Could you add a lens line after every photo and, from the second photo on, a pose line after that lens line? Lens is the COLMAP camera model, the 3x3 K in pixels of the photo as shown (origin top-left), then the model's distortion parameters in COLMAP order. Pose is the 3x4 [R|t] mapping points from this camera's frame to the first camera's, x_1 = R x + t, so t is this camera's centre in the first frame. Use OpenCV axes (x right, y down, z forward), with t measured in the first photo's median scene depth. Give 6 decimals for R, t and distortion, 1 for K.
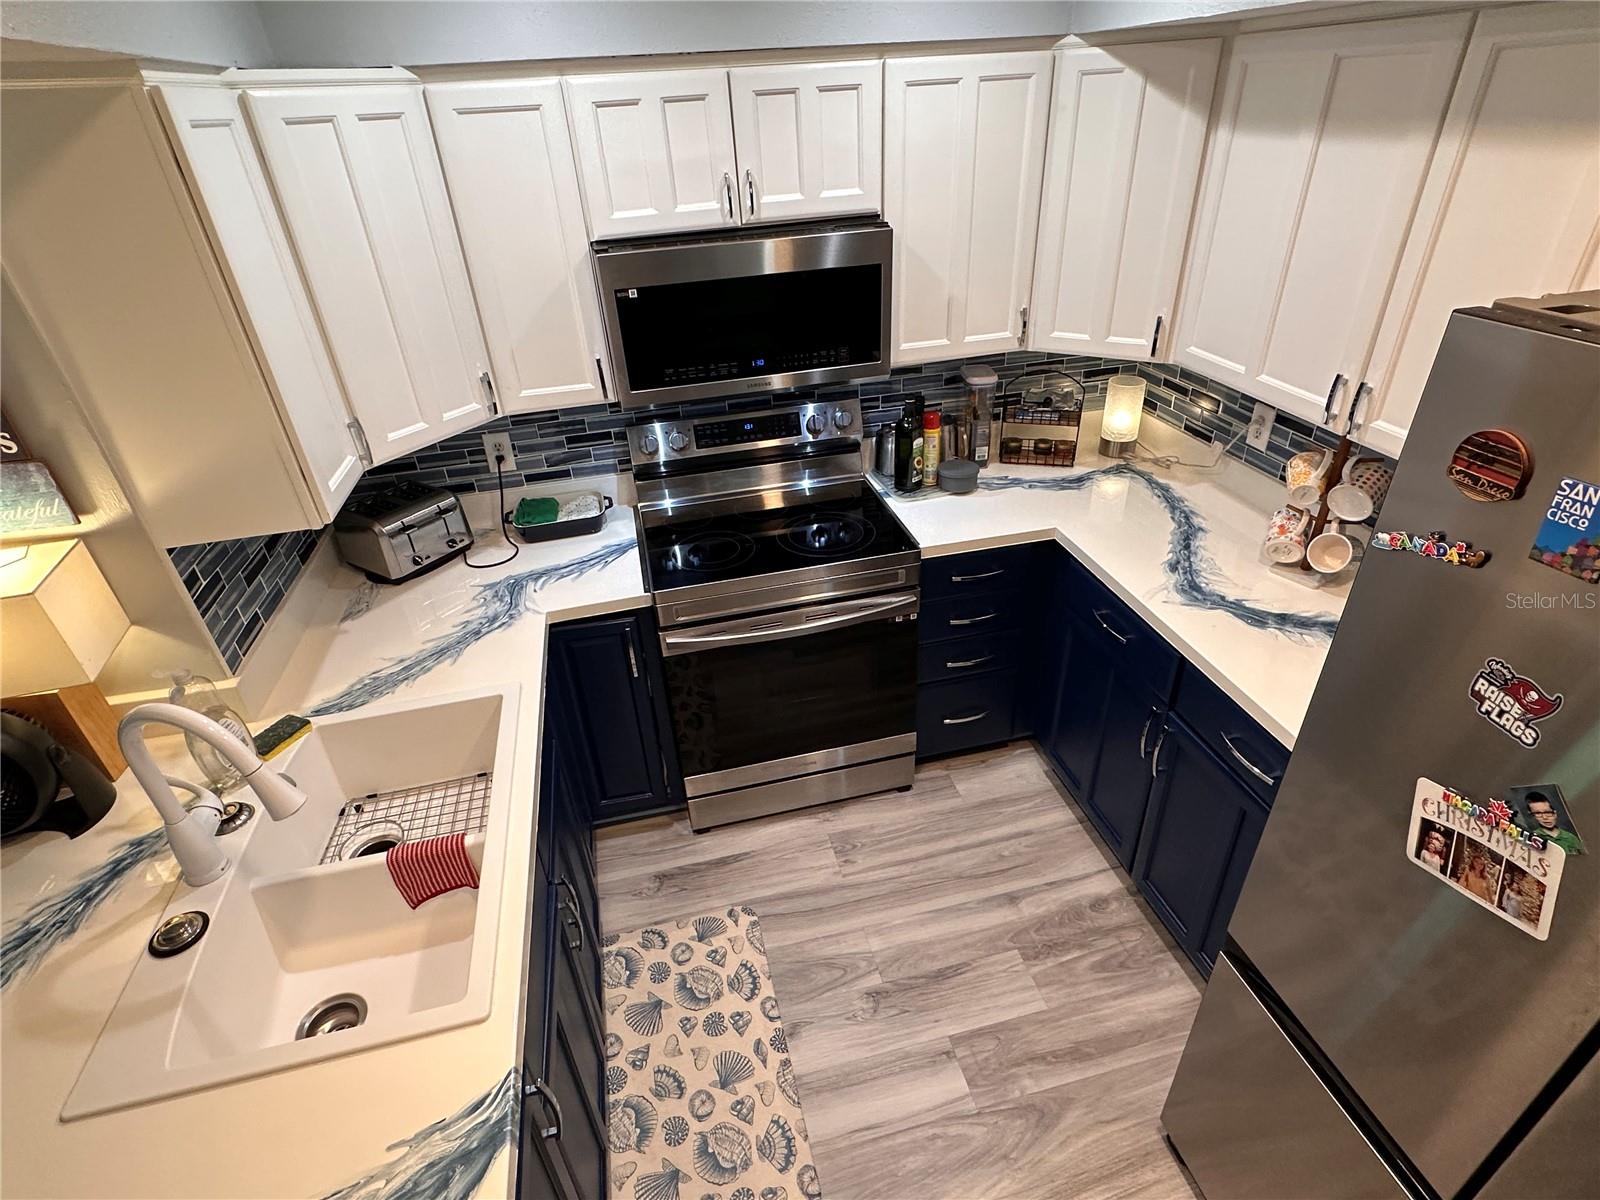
lens RADIAL K [[817.7, 0, 801.8], [0, 817.7, 599.5], [0, 0, 1]] dist [0.000690, 0.000073]
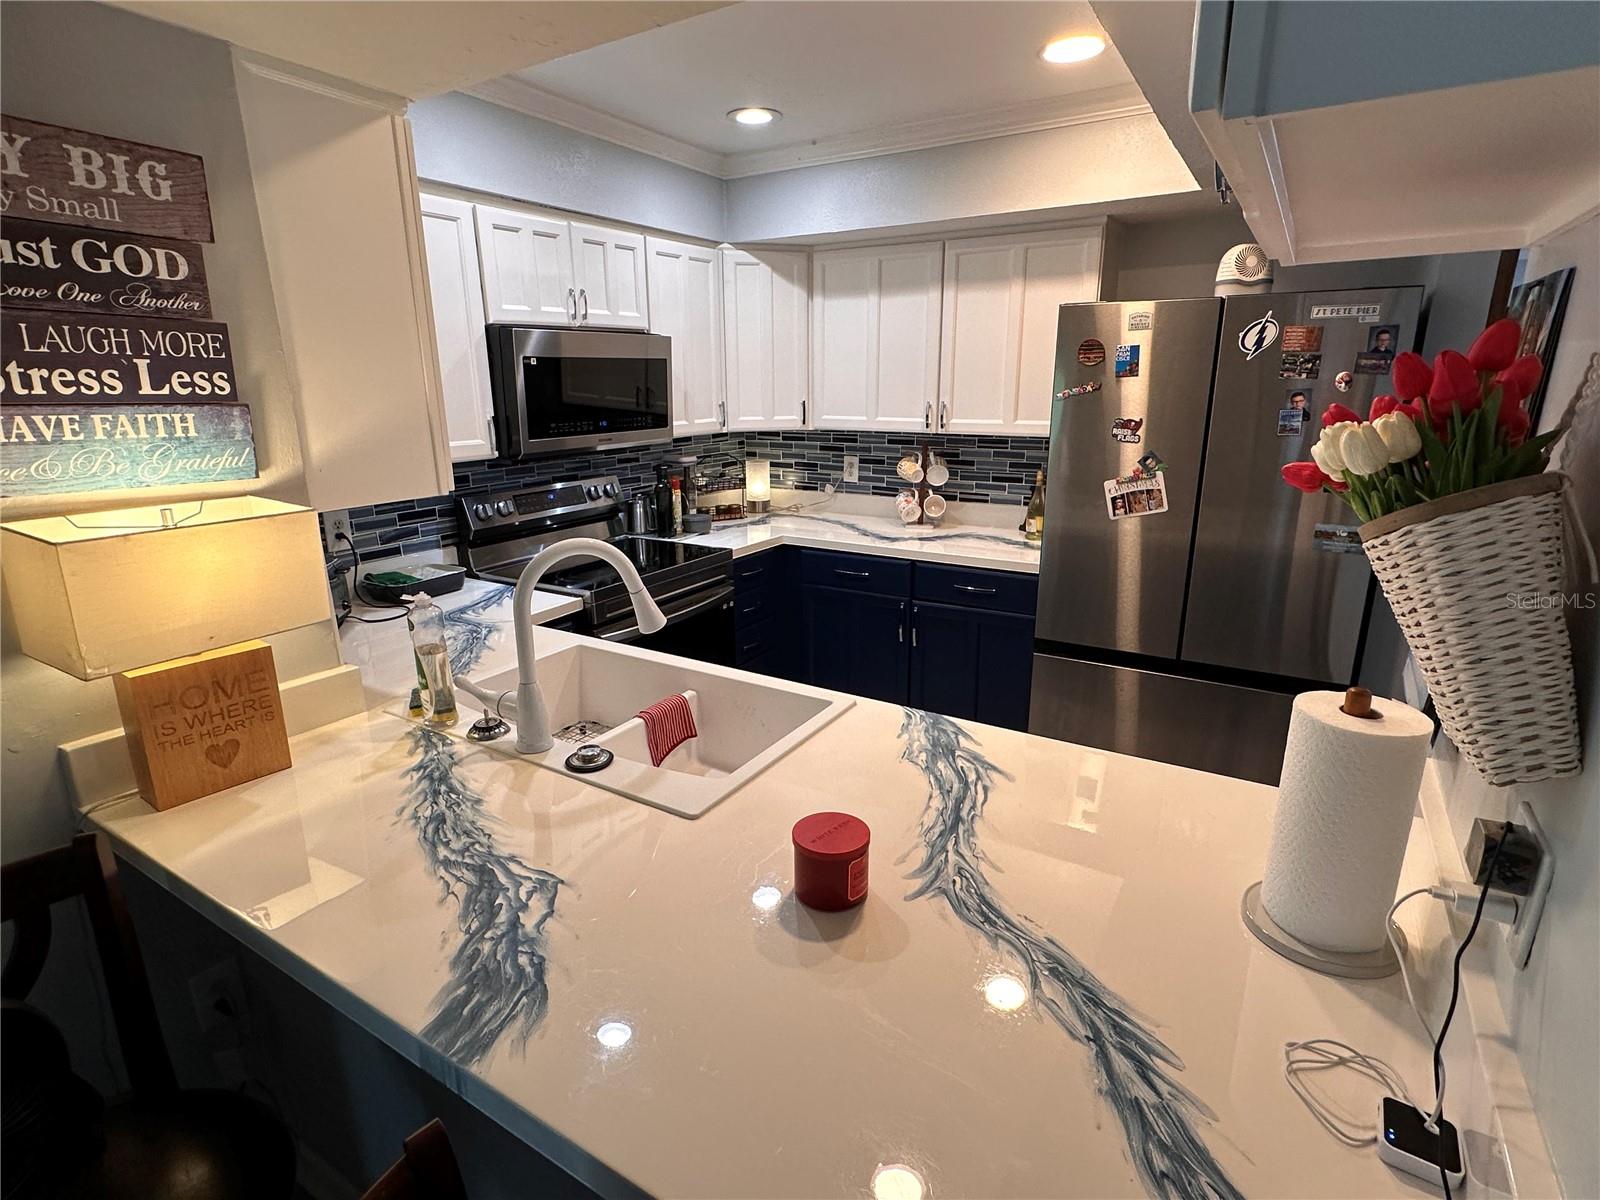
lens RADIAL K [[817.7, 0, 795.8], [0, 817.7, 599.5], [0, 0, 1]] dist [0.000690, 0.000073]
pose [[0.707087, -0.144863, 0.692129, -0.870264], [0.347505, 0.923631, -0.161698, 0.324595], [-0.615848, 0.354853, 0.703428, -0.019401]]
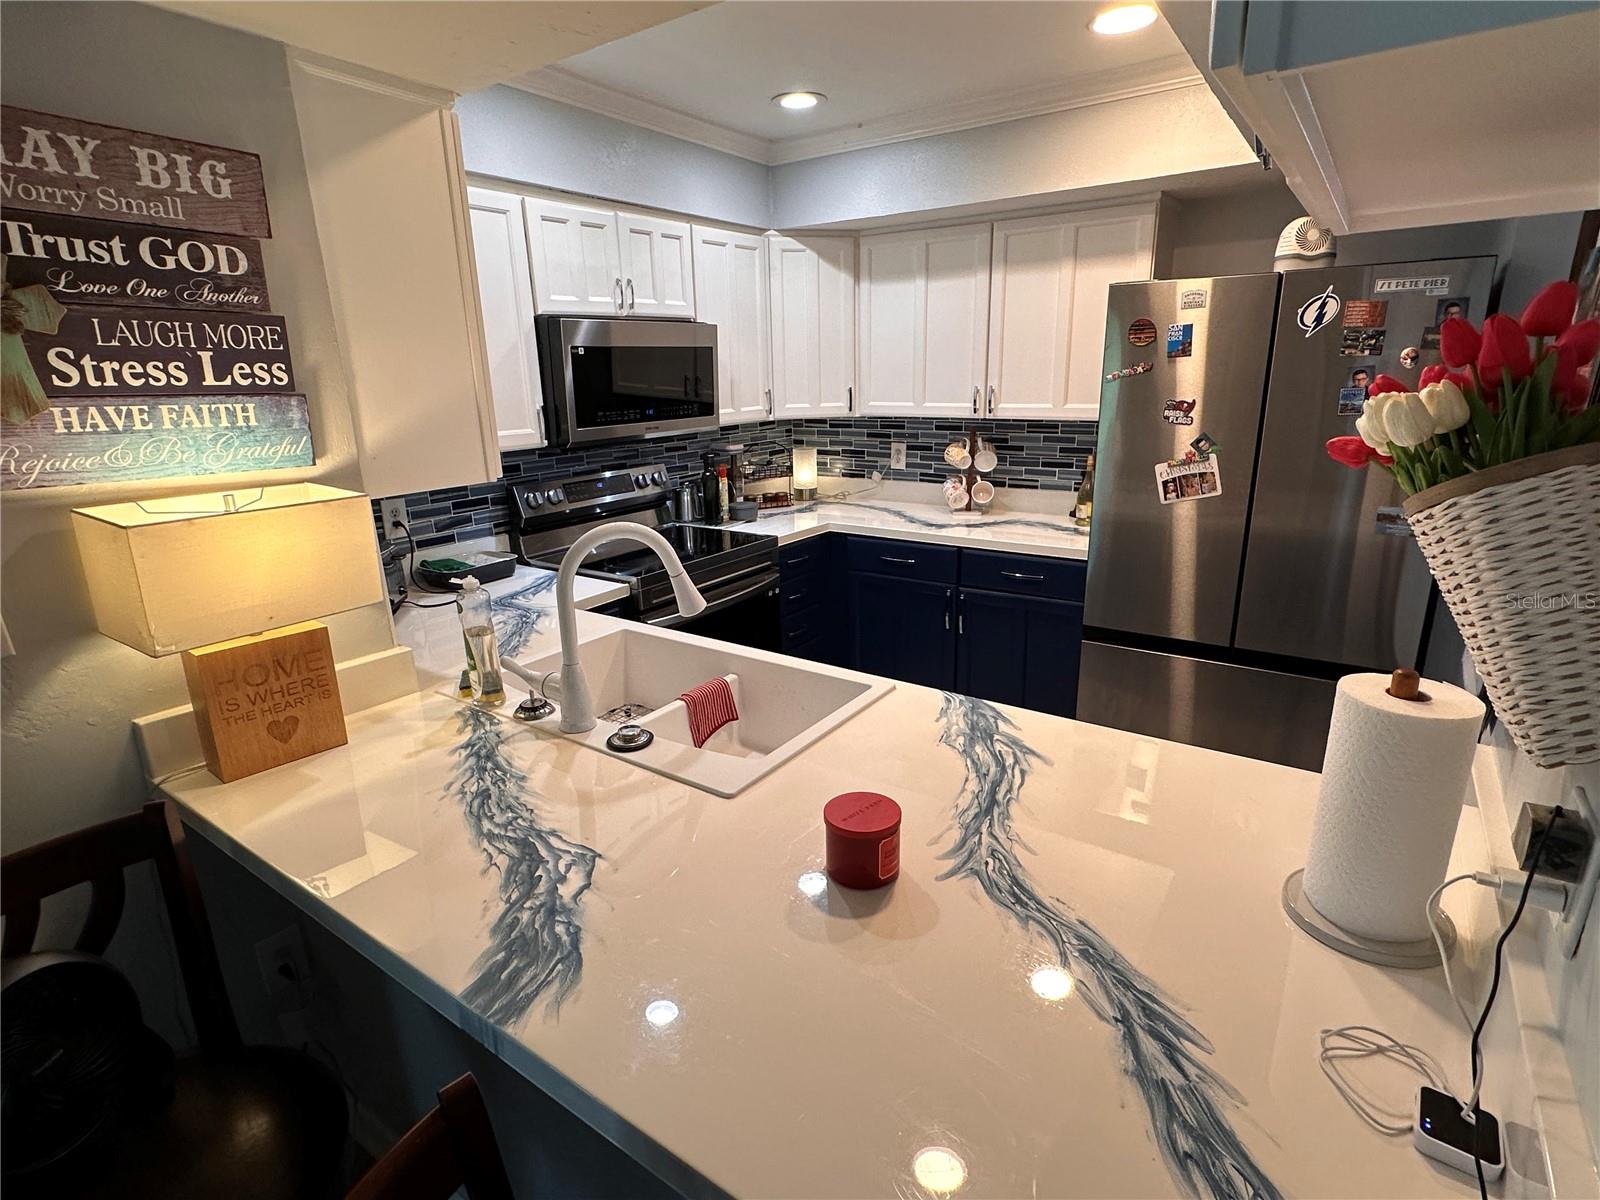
lens RADIAL K [[817.7, 0, 801.7], [0, 817.7, 599.7], [0, 0, 1]] dist [0.000690, 0.000073]
pose [[0.745176, -0.152507, 0.649196, -0.863262], [0.337364, 0.925948, -0.169721, 0.335750], [-0.575238, 0.345487, 0.741444, -0.027184]]
